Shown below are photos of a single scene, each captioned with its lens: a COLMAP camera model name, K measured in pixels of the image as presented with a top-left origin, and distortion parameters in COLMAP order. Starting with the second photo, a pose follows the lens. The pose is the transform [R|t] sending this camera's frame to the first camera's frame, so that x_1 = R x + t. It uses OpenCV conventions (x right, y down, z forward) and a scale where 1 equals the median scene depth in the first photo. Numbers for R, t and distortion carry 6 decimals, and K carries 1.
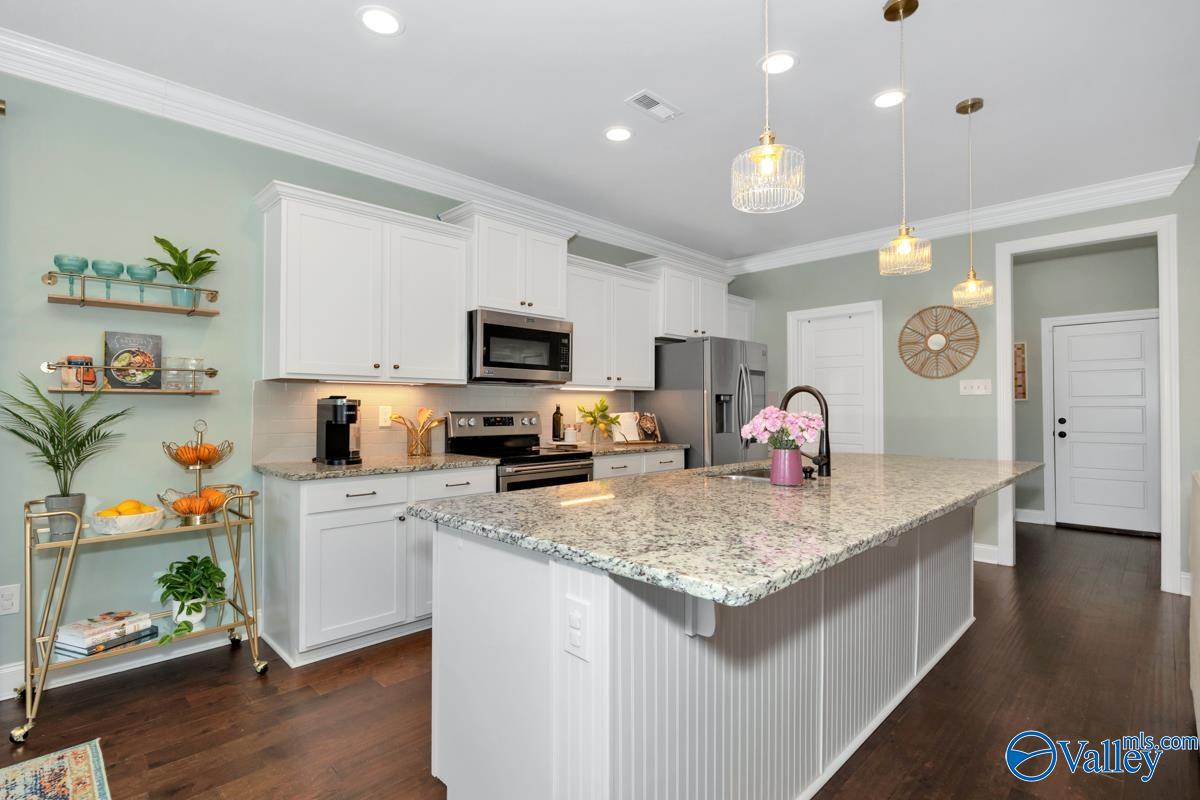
lens RADIAL K [[586.8, 0, 604.0], [0, 586.8, 401.8], [0, 0, 1]] dist [-0.013174, 0.000839]
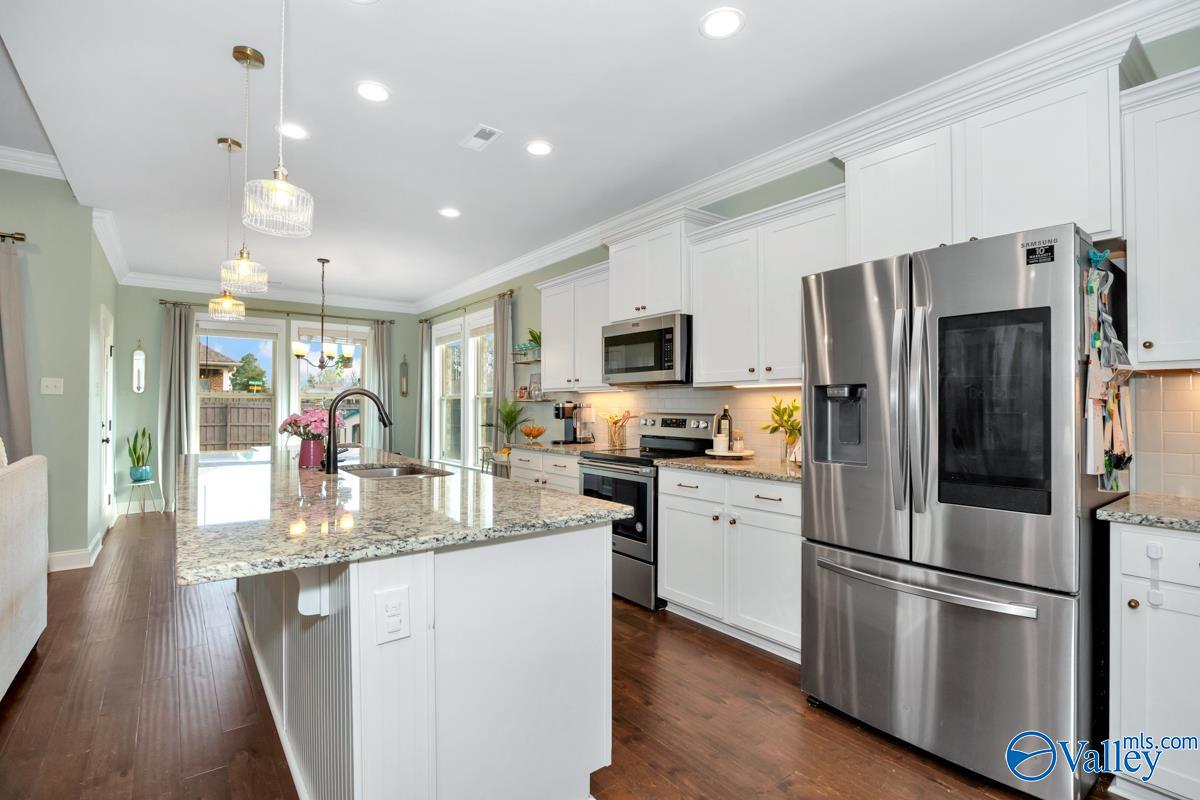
lens RADIAL K [[586.8, 0, 608.8], [0, 586.8, 400.1], [0, 0, 1]] dist [-0.013174, 0.000839]
pose [[-0.159401, -0.009692, -0.987166, 0.832553], [0.004467, 0.999934, -0.010539, 0.004289], [0.987204, -0.006089, -0.159348, 1.035350]]
